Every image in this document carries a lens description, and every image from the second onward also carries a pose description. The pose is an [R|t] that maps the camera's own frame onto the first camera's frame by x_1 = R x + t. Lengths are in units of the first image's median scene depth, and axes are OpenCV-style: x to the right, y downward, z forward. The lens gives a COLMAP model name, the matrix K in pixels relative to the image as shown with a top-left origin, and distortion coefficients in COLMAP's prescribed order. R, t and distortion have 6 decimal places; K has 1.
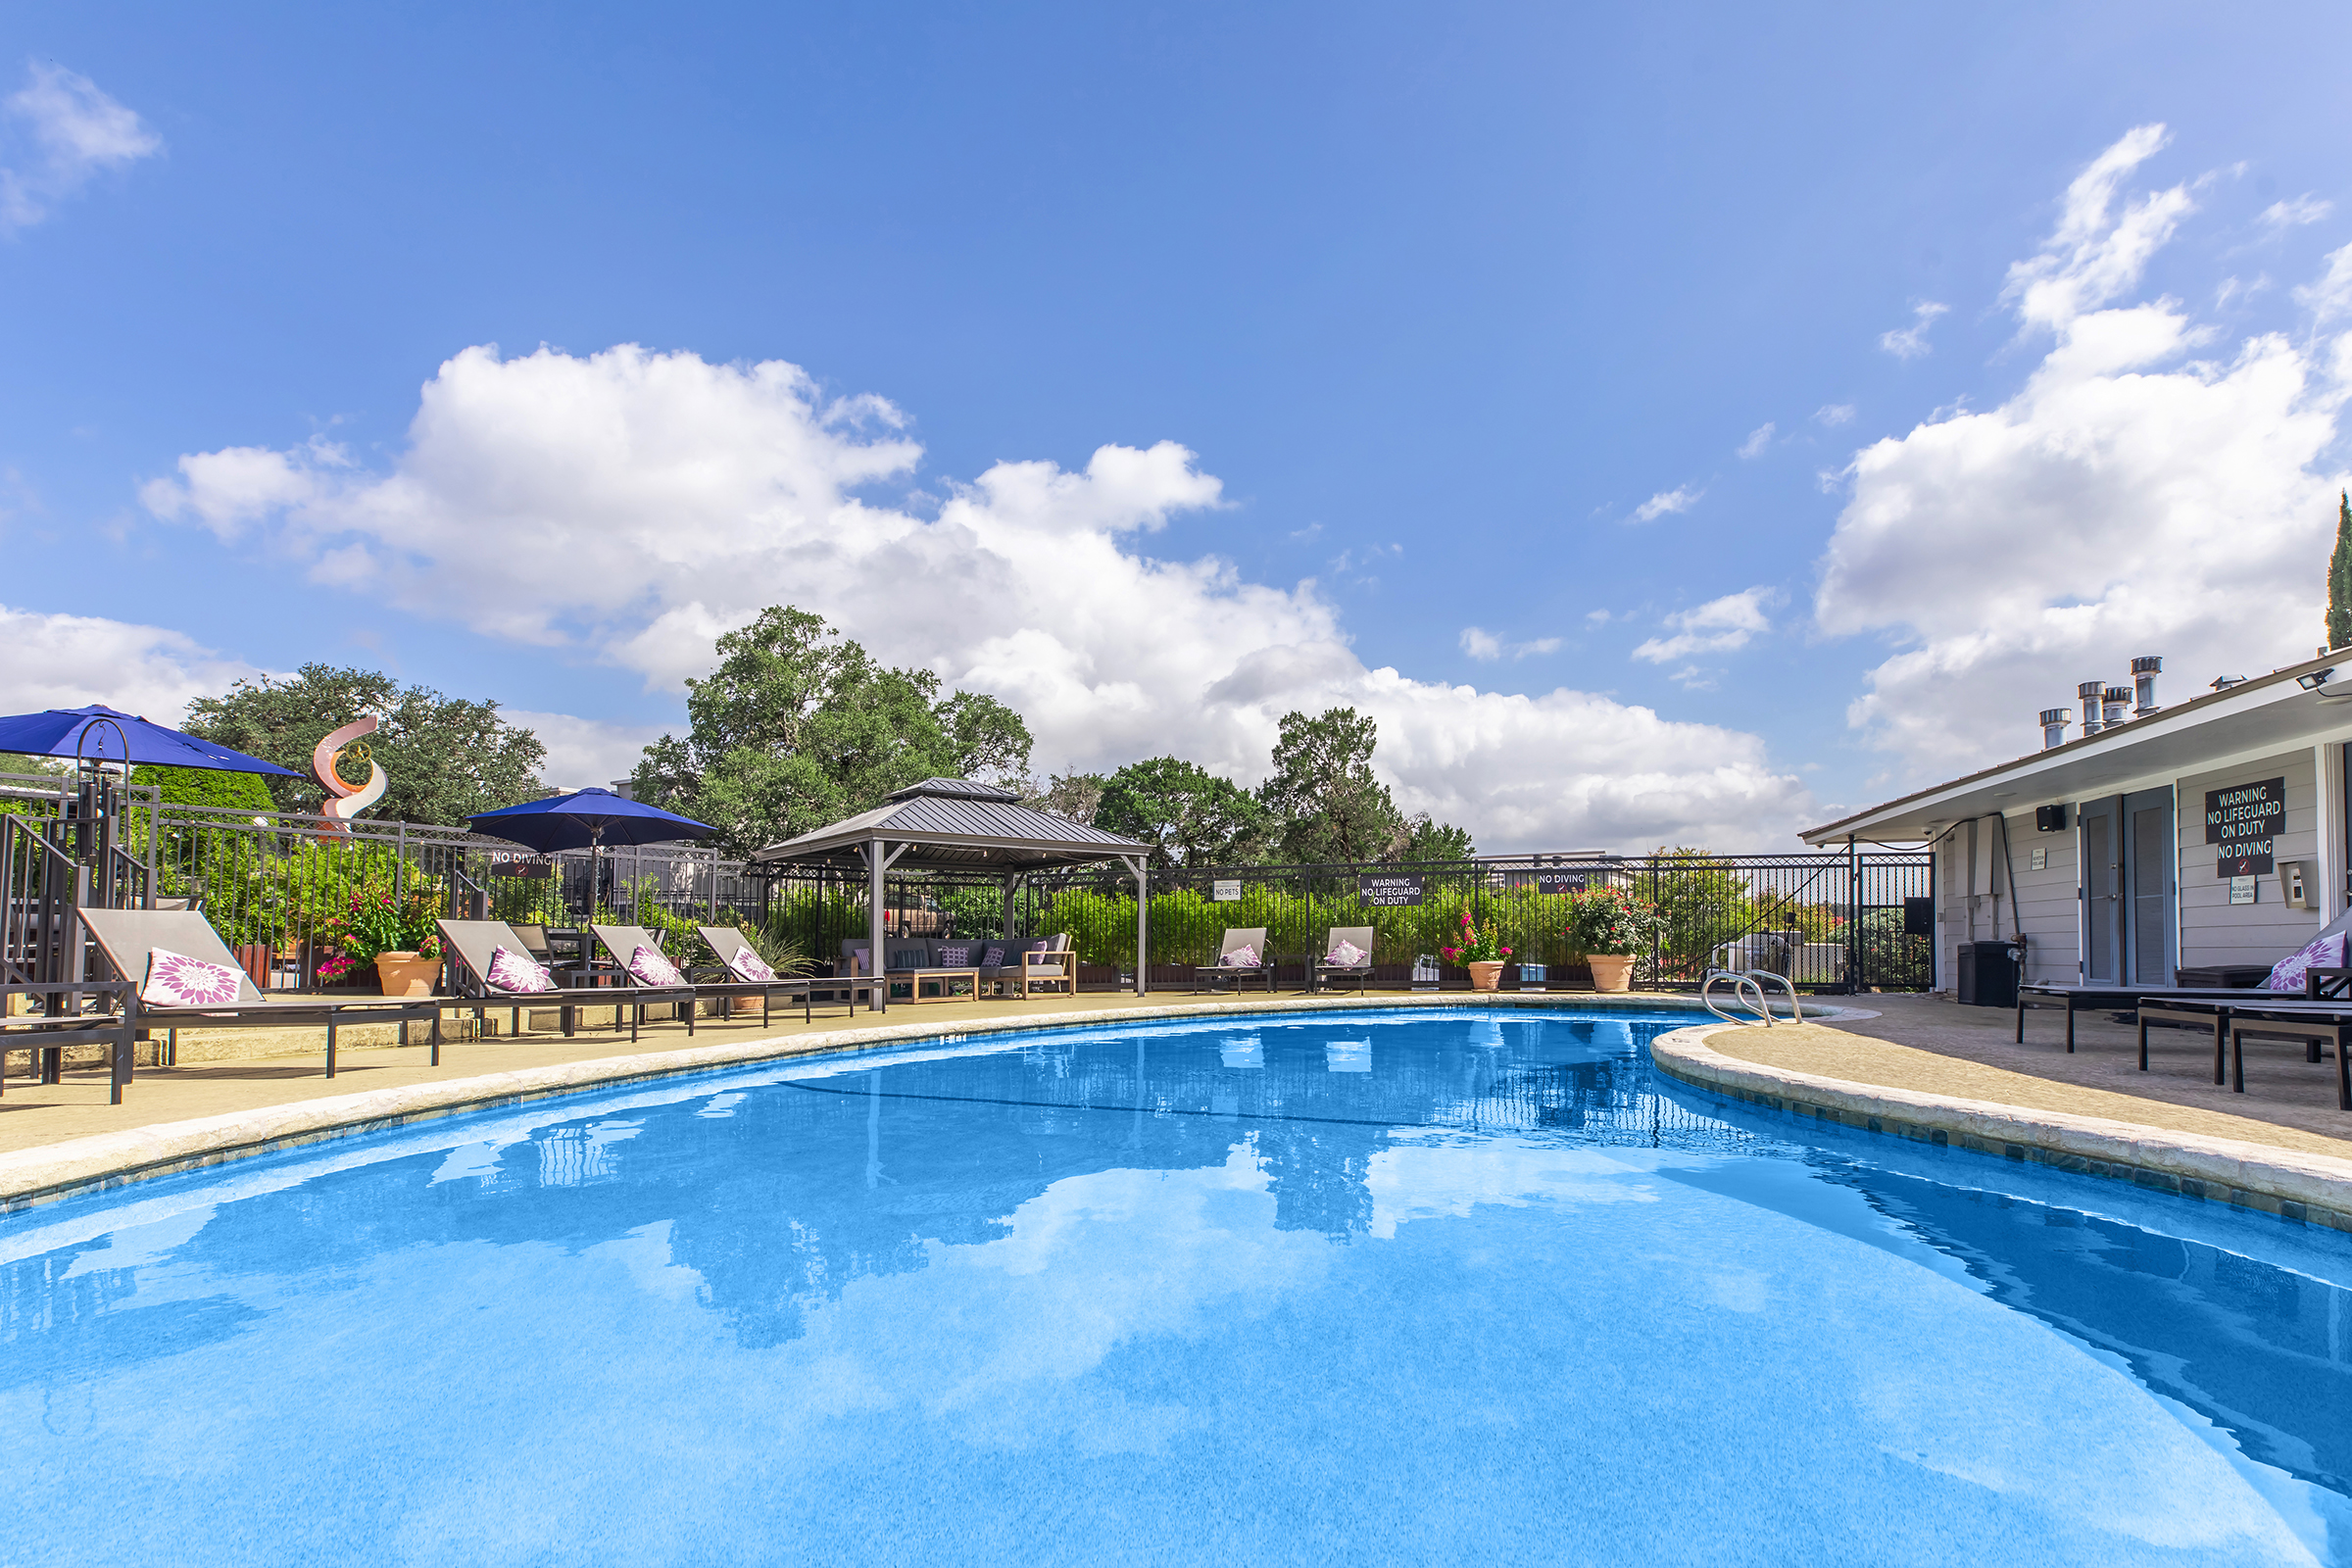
lens RADIAL K [[1108.5, 0, 1204.9], [0, 1108.5, 883.3], [0, 0, 1]] dist [0.006729, -0.000344]
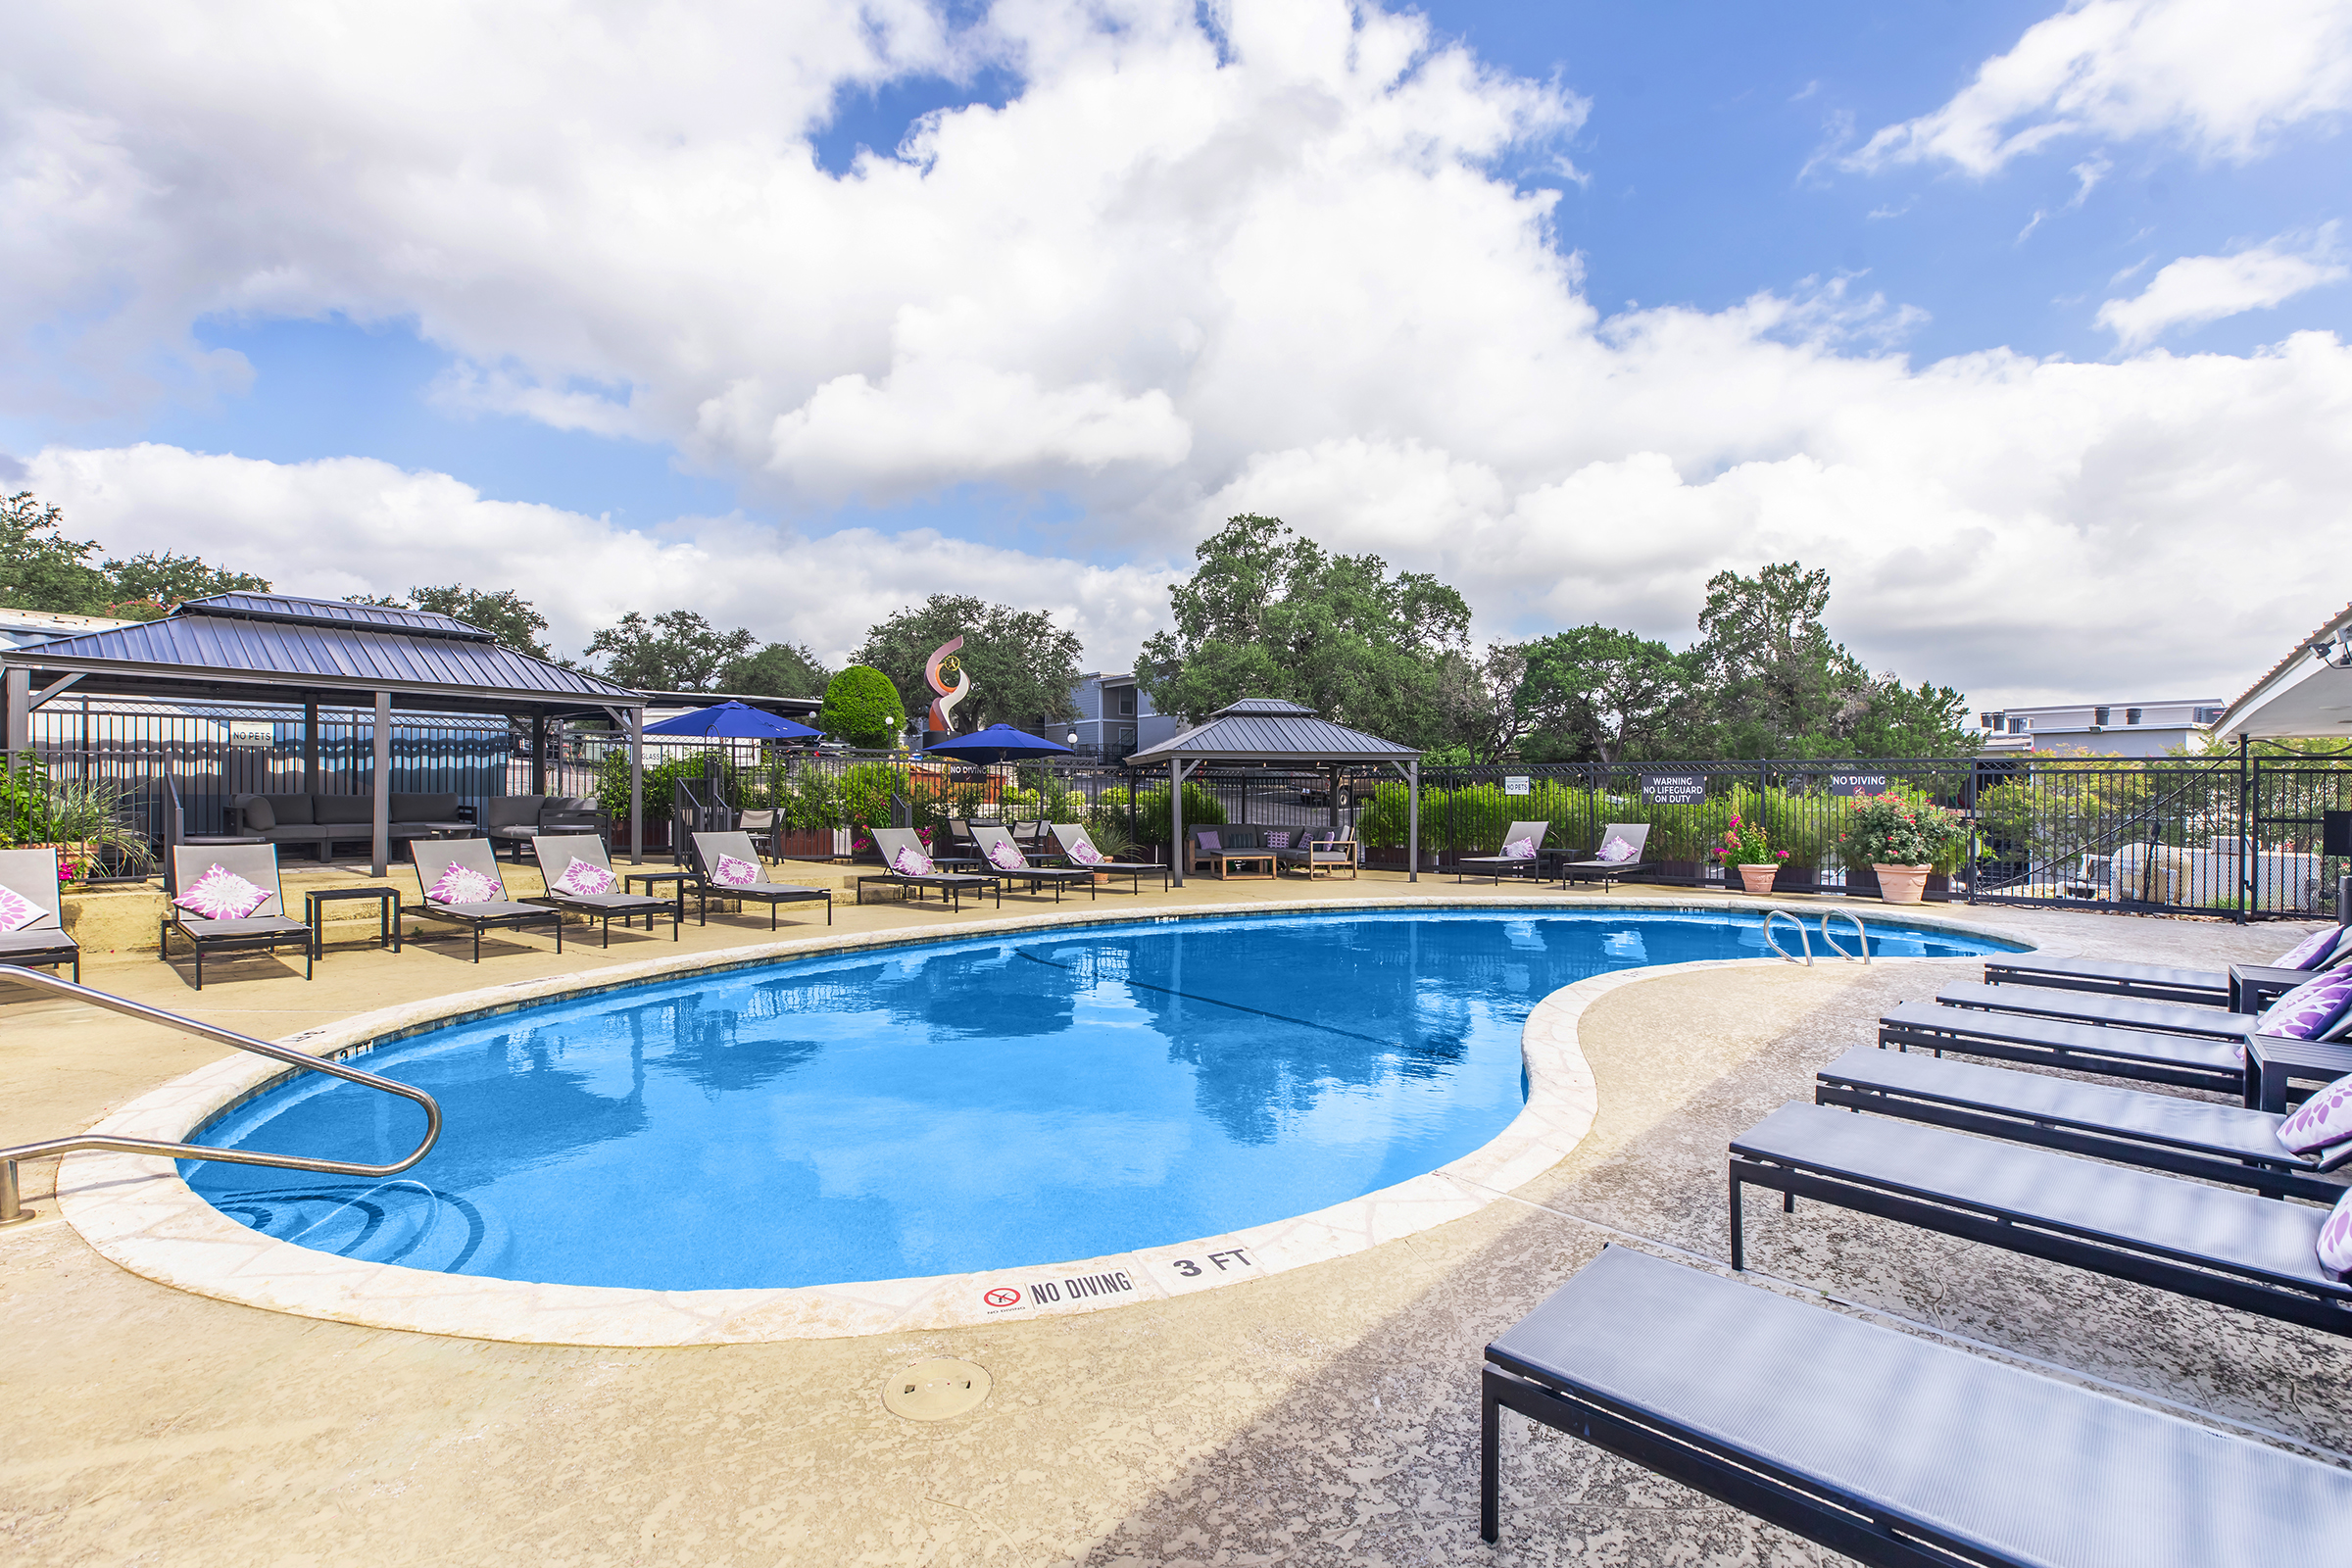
lens RADIAL K [[1077.0, 0, 1173.2], [0, 1077.0, 762.3], [0, 0, 1]] dist [0.005184, 0.001245]
pose [[0.878603, -0.001432, -0.477551, 0.100809], [0.015808, 0.999535, 0.026085, -0.021811], [0.477292, -0.030468, 0.878217, -0.040127]]
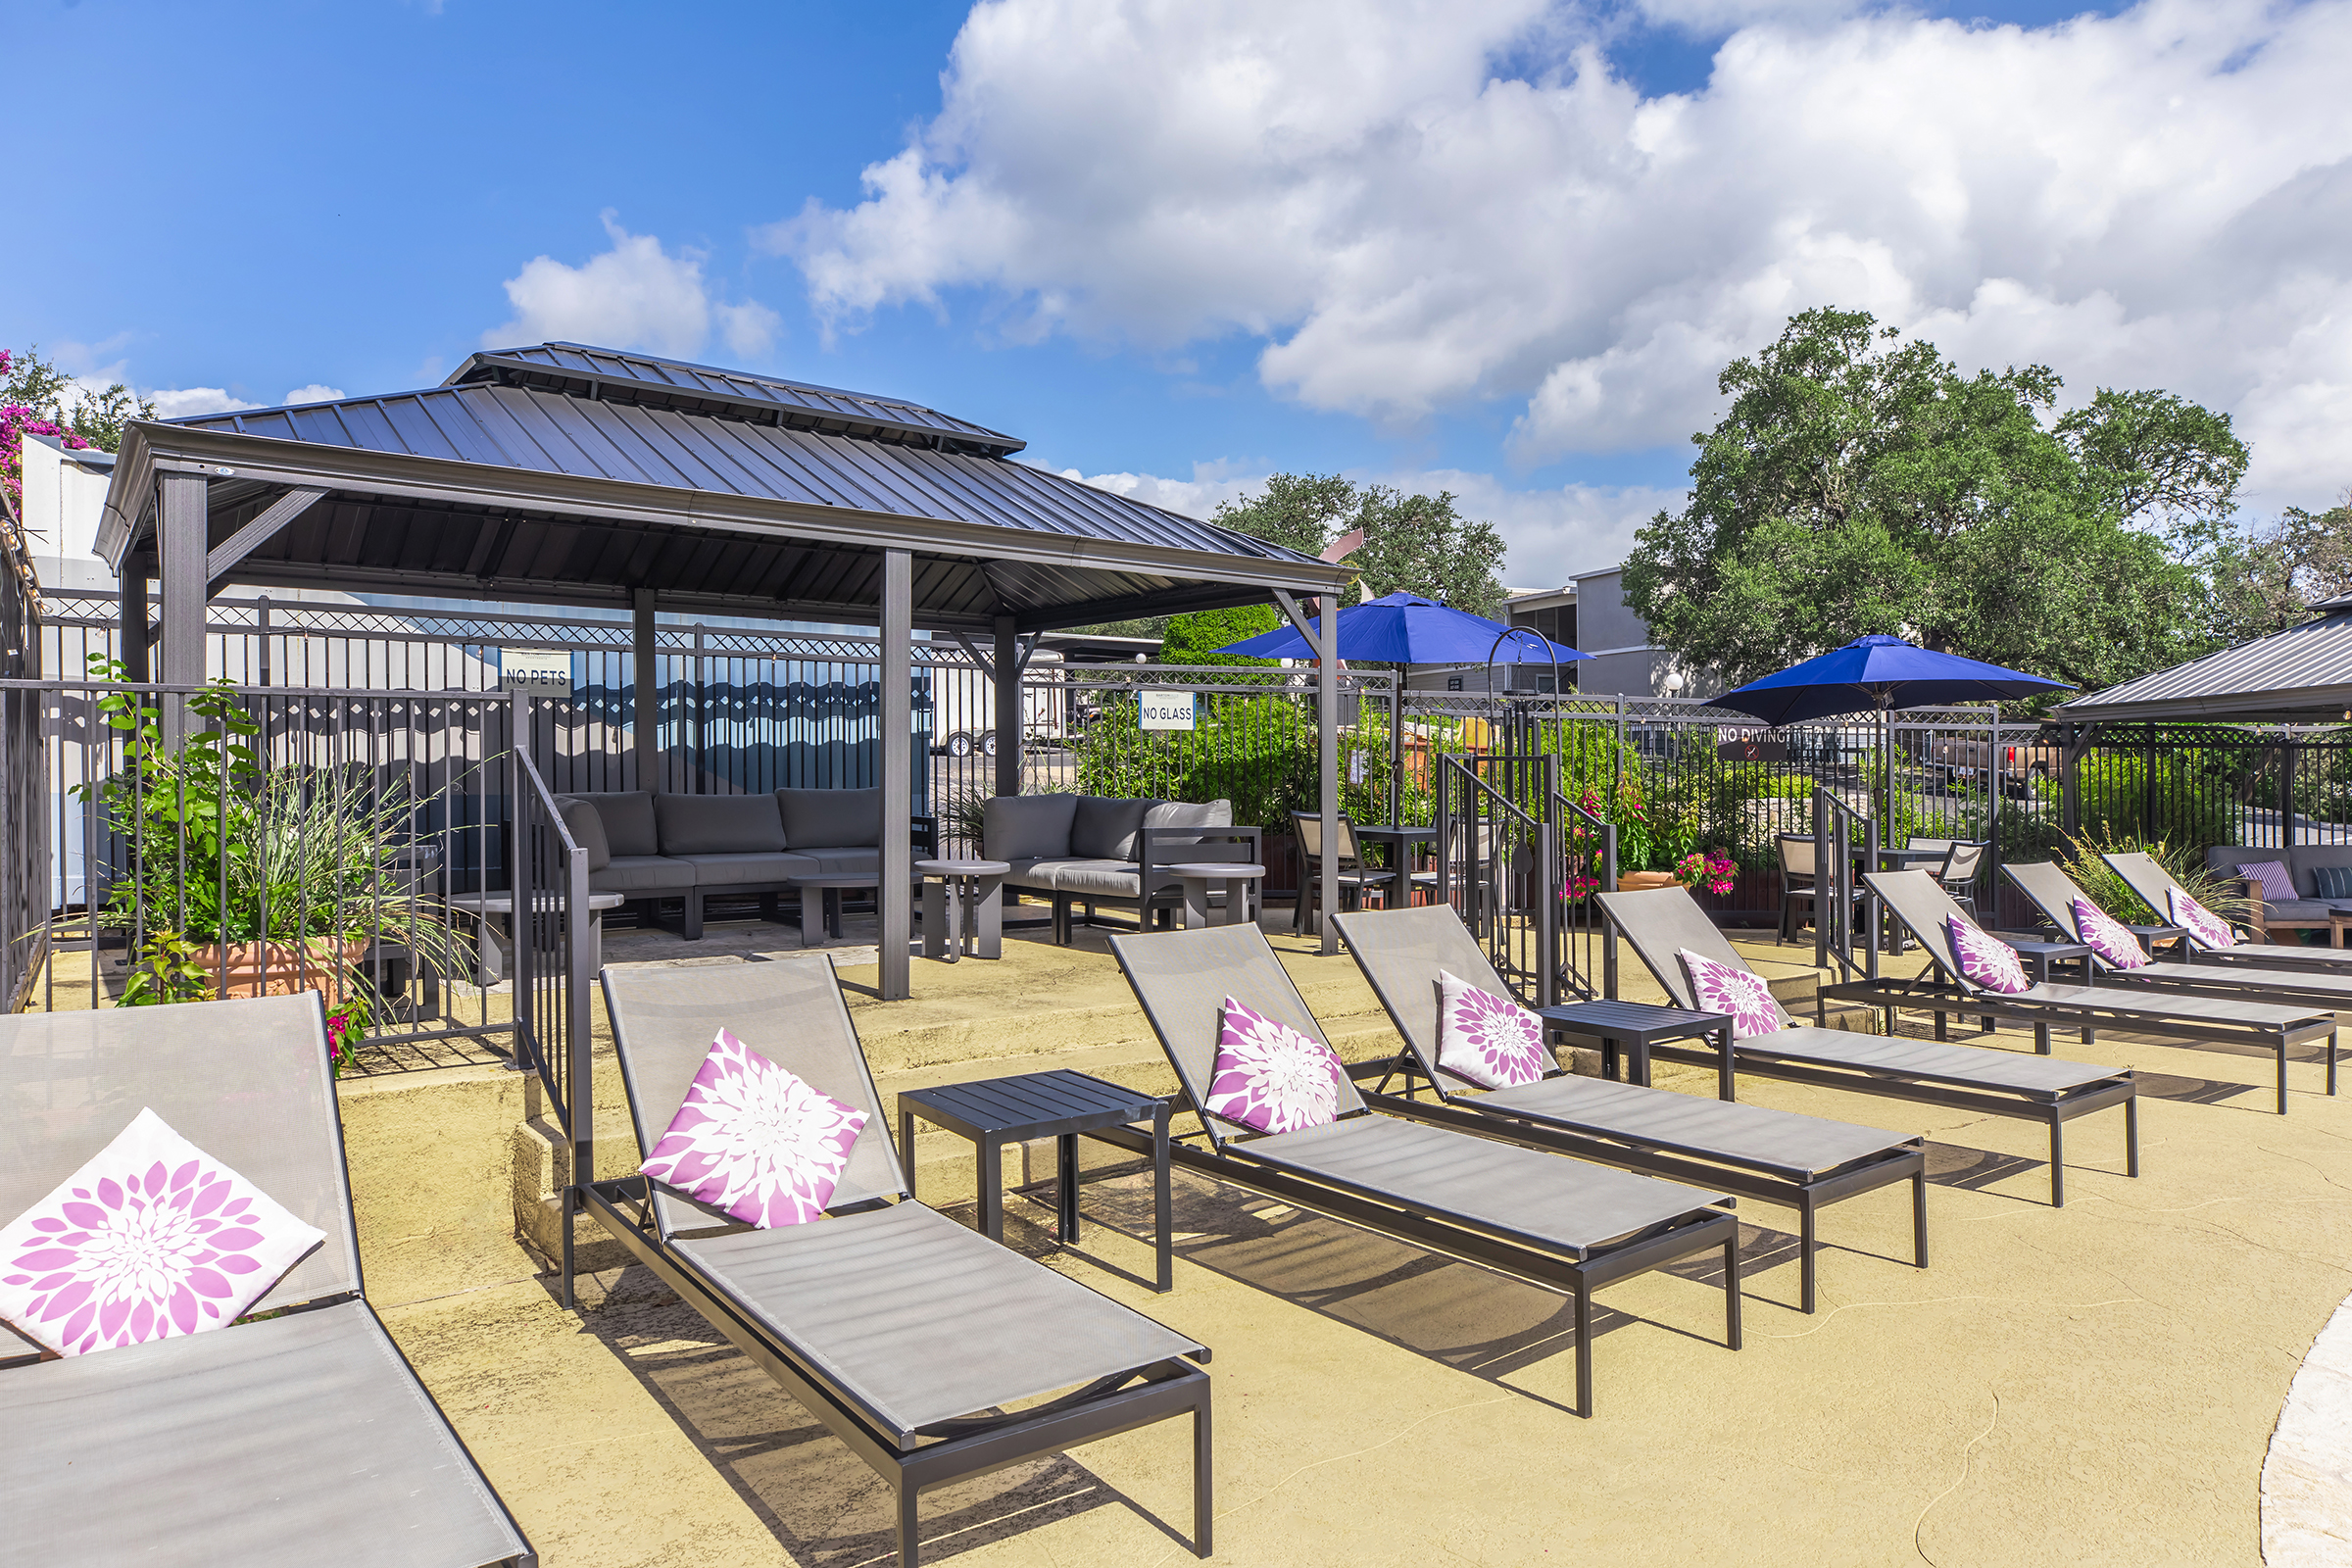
lens RADIAL K [[1515.2, 0, 1176.8], [0, 1515.2, 713.3], [0, 0, 1]] dist [0.001161, 0.001628]
pose [[0.766262, -0.021840, -0.642157, -0.088882], [0.034858, 0.999363, 0.007606, -0.018653], [0.641582, -0.028213, 0.766535, 0.003810]]
